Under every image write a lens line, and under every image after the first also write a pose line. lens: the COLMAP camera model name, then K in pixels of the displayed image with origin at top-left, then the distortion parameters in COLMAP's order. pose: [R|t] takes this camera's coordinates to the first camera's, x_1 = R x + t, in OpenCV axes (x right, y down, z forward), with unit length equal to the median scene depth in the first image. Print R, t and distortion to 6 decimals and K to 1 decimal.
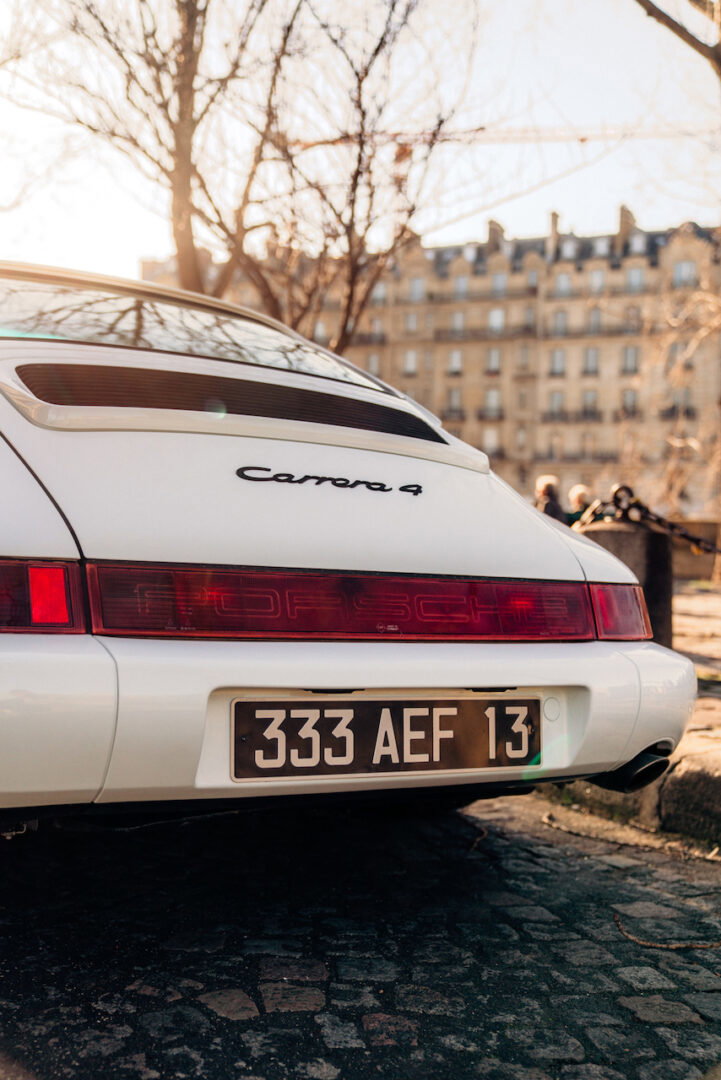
lens RADIAL K [[1210.7, 0, 365.2], [0, 1210.7, 572.8], [0, 0, 1]] dist [0.041902, 0.014920]
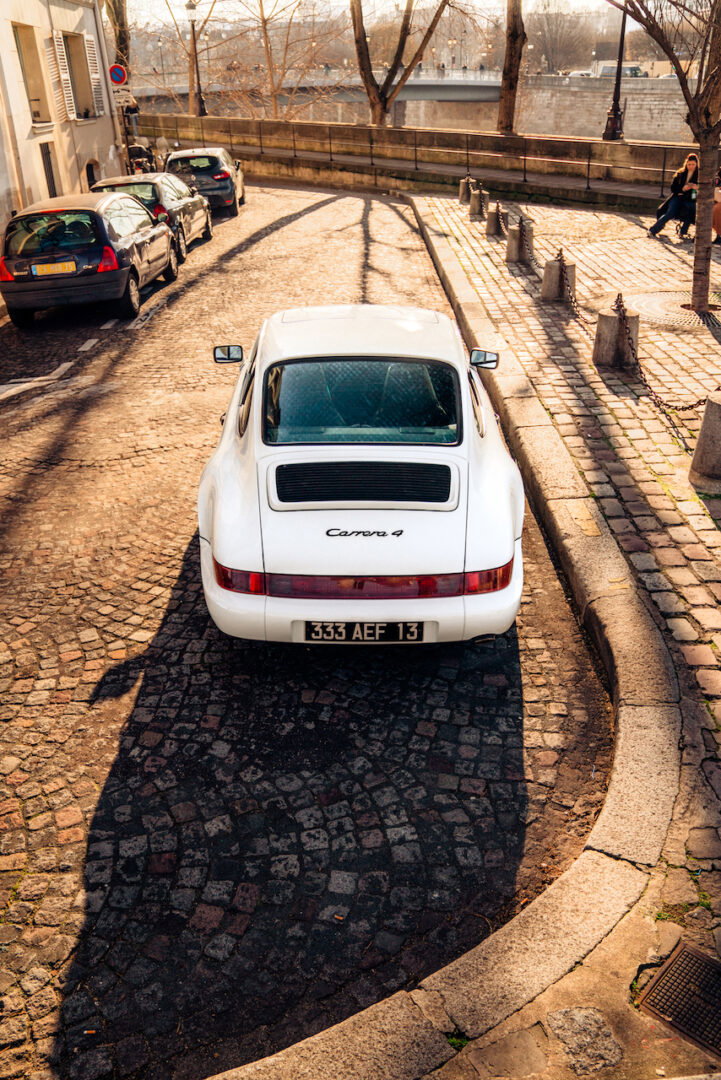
lens RADIAL K [[918.1, 0, 358.9], [0, 918.1, 557.5], [0, 0, 1]] dist [-0.086462, 0.103036]
pose [[0.857254, 0.194324, -0.476816, 1.109692], [0.033421, 0.903095, 0.428138, -1.049410], [0.513807, -0.382959, 0.767688, -0.741649]]
